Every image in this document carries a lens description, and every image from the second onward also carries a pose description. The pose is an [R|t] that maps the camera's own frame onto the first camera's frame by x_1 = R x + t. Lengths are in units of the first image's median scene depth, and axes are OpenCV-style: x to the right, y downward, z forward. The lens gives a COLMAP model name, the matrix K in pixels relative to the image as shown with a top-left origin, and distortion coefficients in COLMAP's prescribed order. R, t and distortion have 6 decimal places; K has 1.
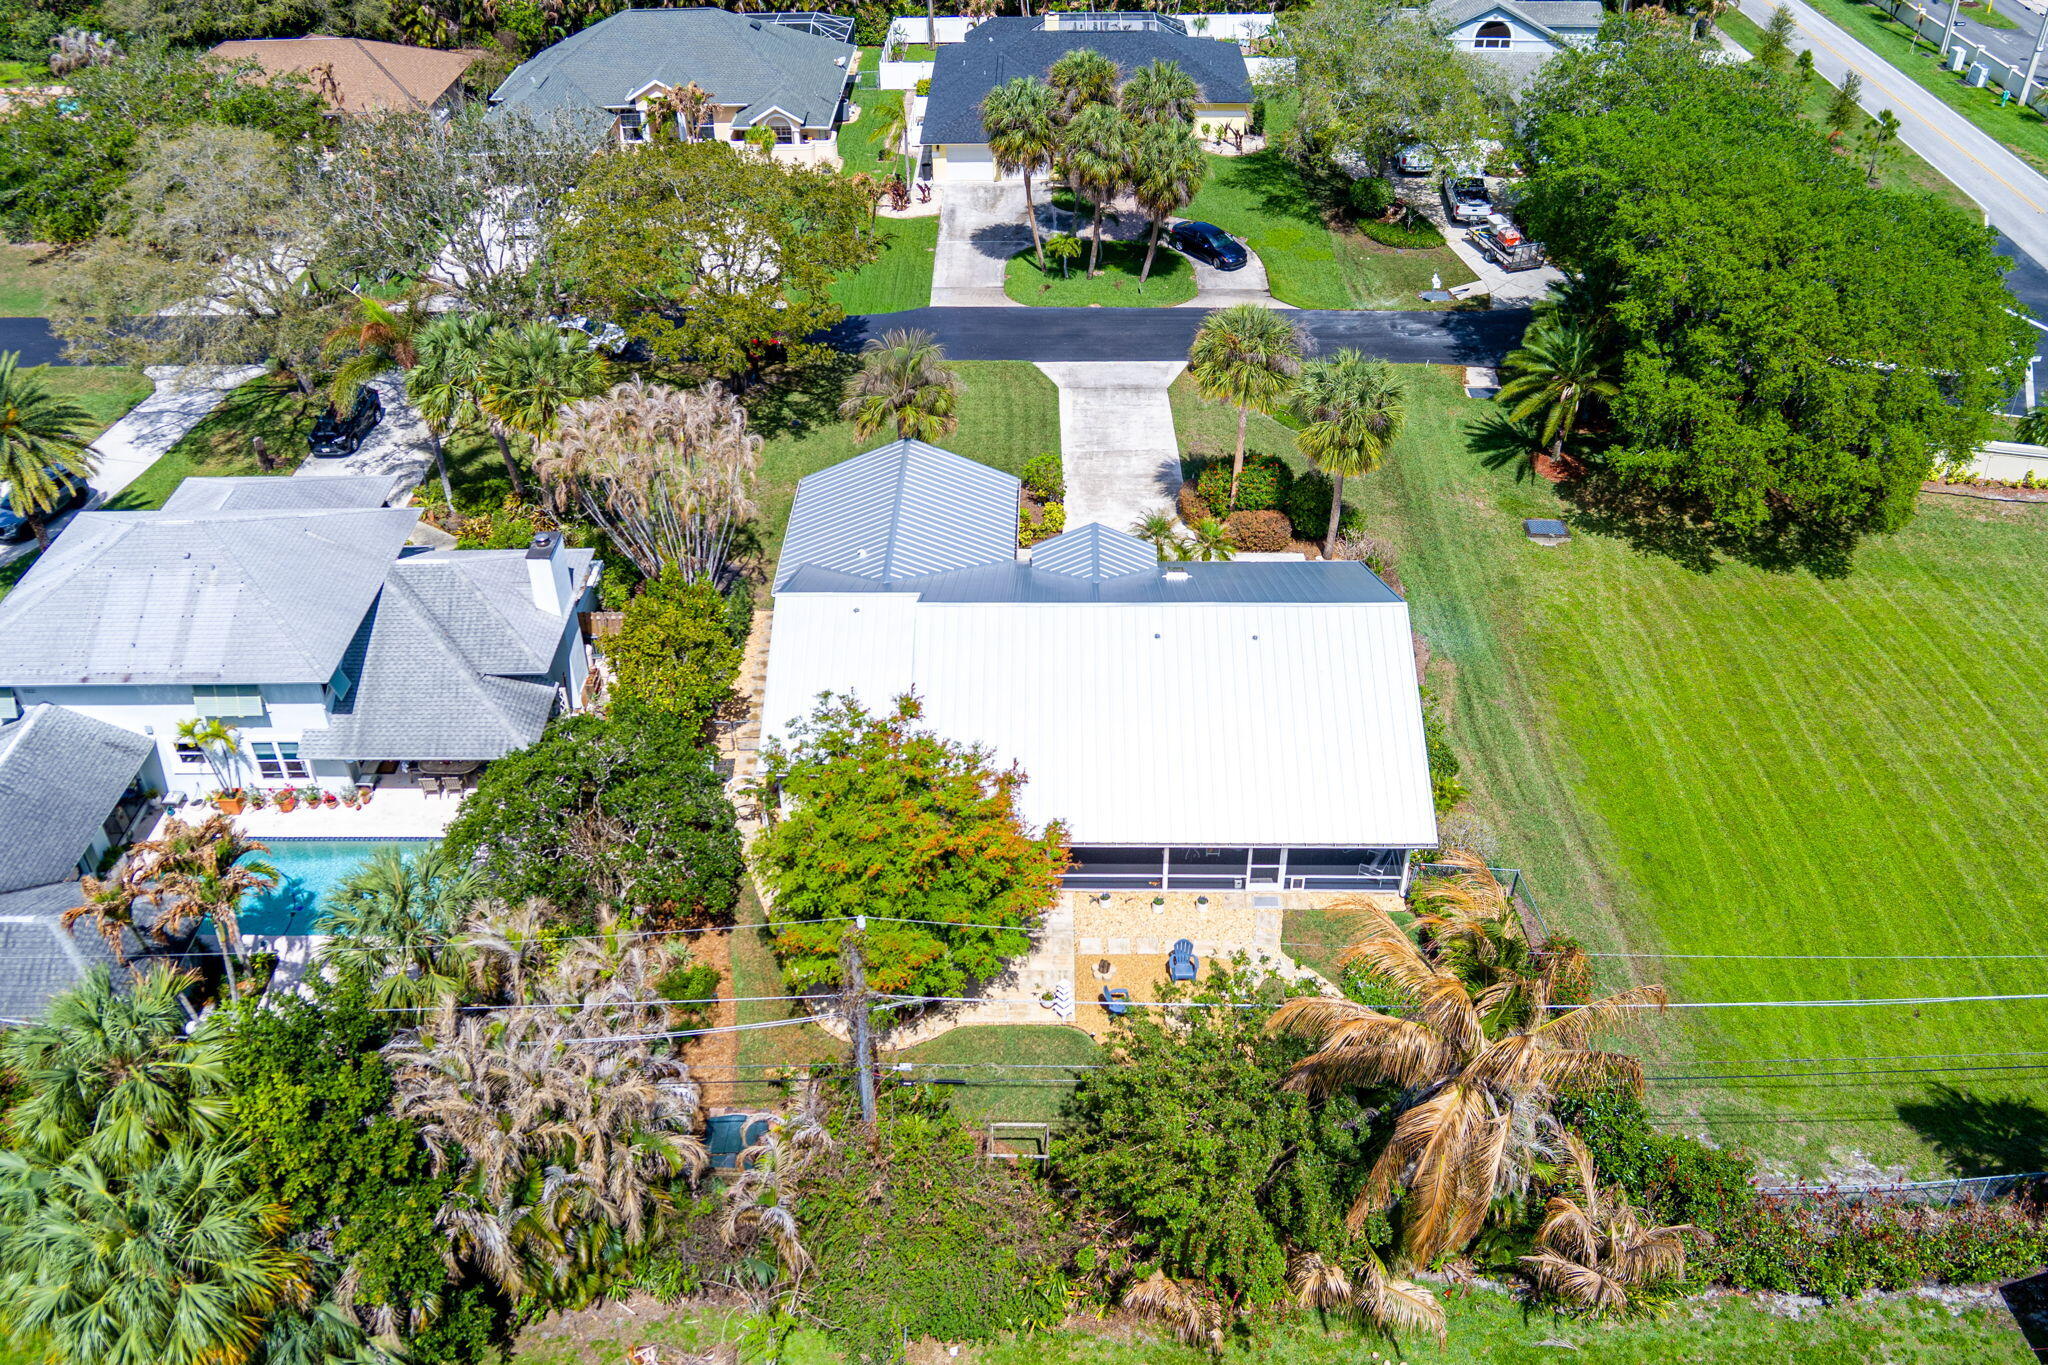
lens RADIAL K [[1674.8, 0, 1018.6], [0, 1674.8, 592.3], [0, 0, 1]] dist [-0.066968, 0.010801]
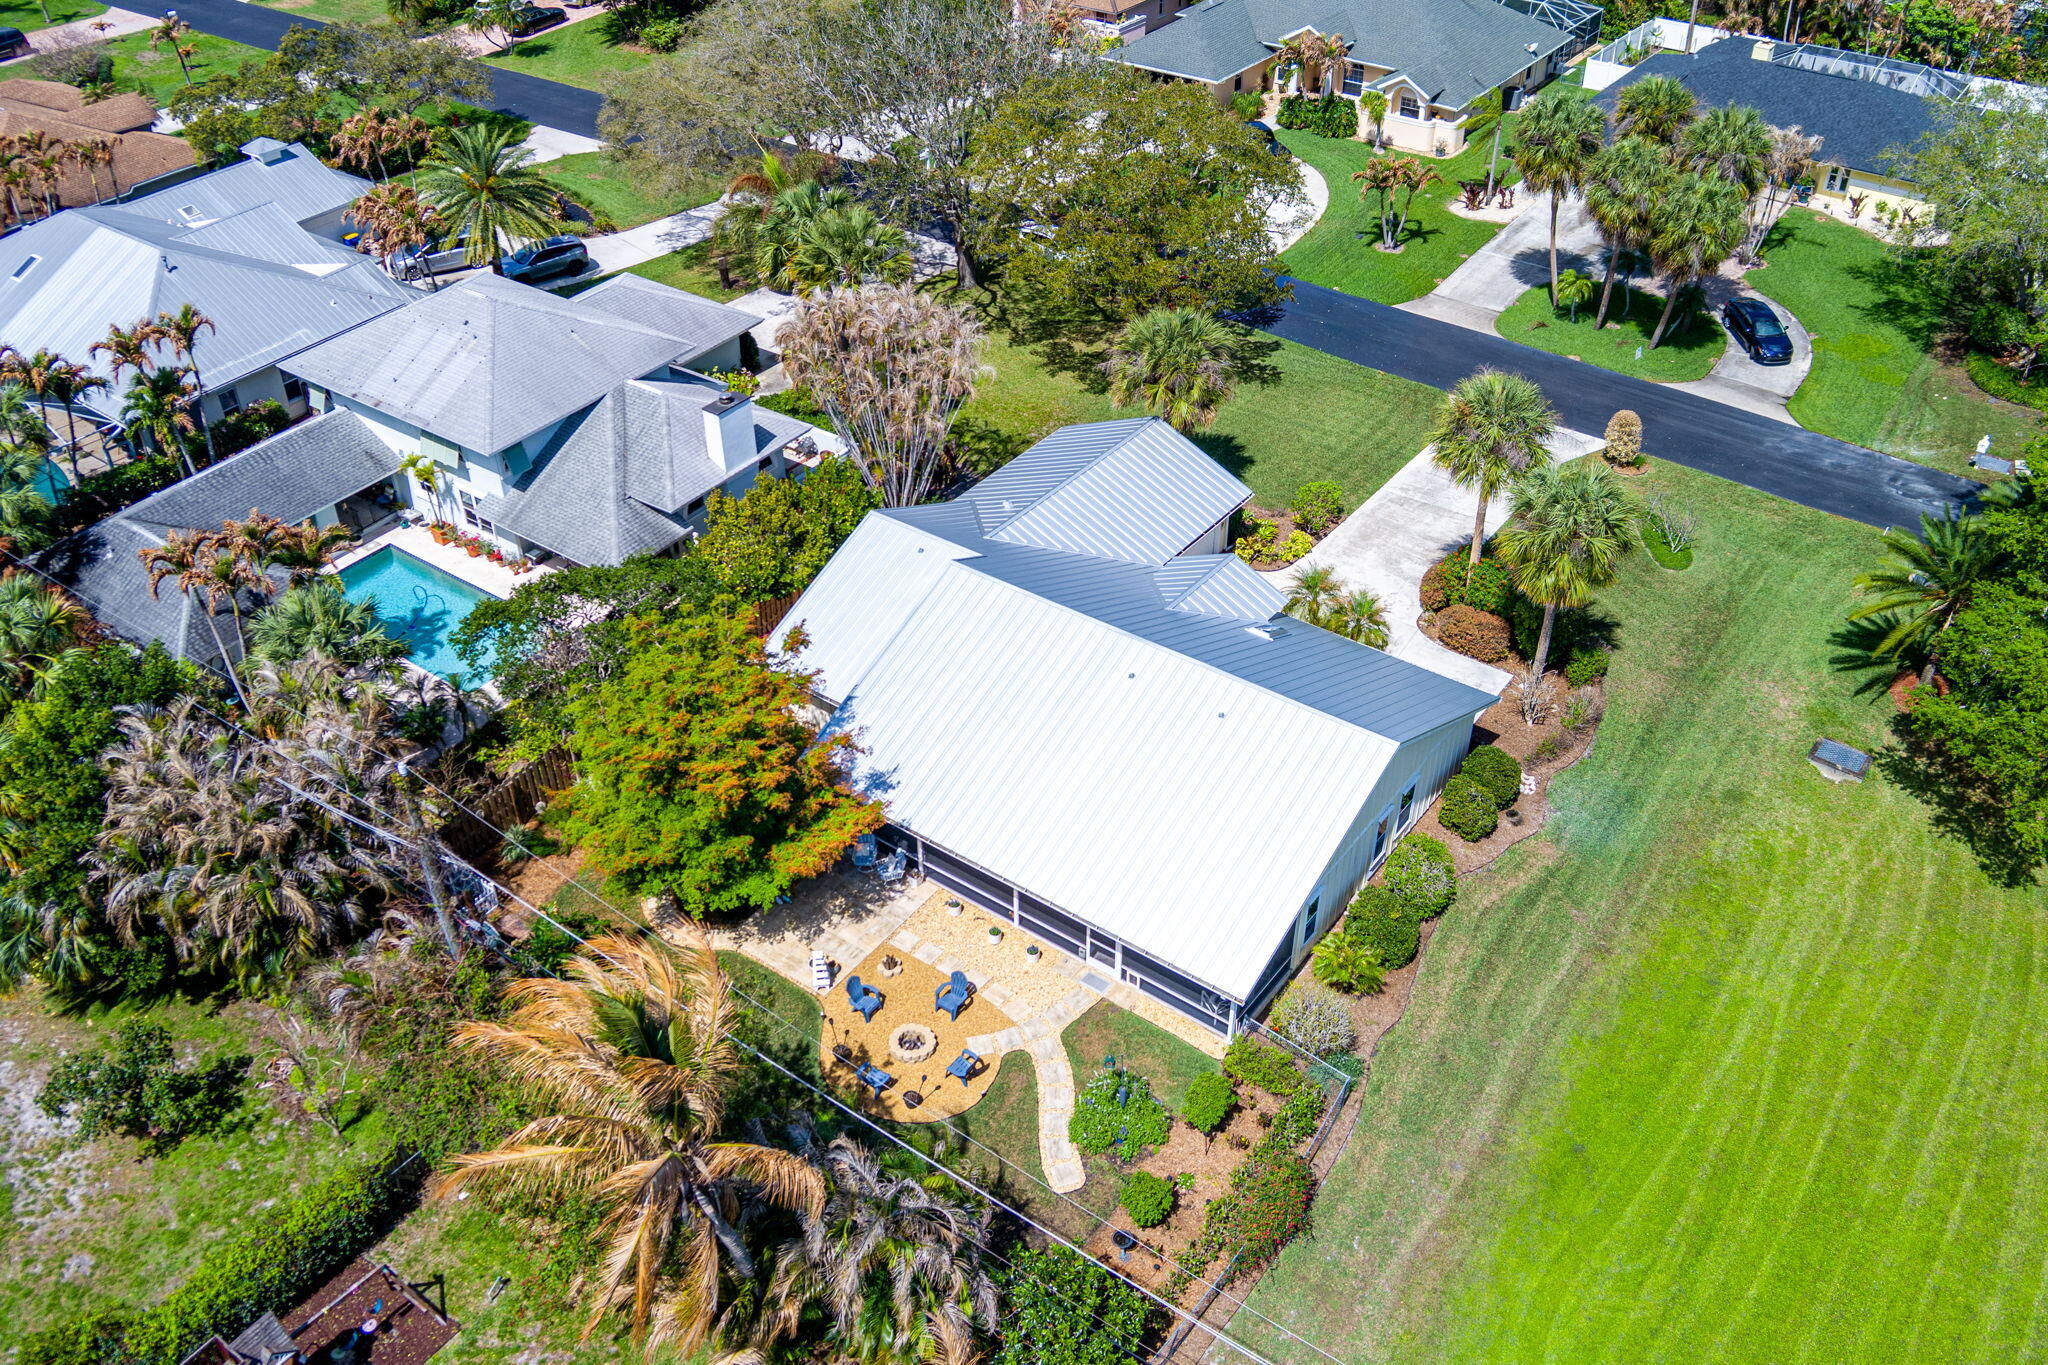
lens RADIAL K [[1674.8, 0, 1018.6], [0, 1674.8, 592.3], [0, 0, 1]] dist [-0.066968, 0.010801]
pose [[0.822575, 0.332721, -0.461158, 0.333692], [-0.318582, 0.941381, 0.110937, -0.075671], [0.471037, 0.055663, 0.880356, 0.112858]]
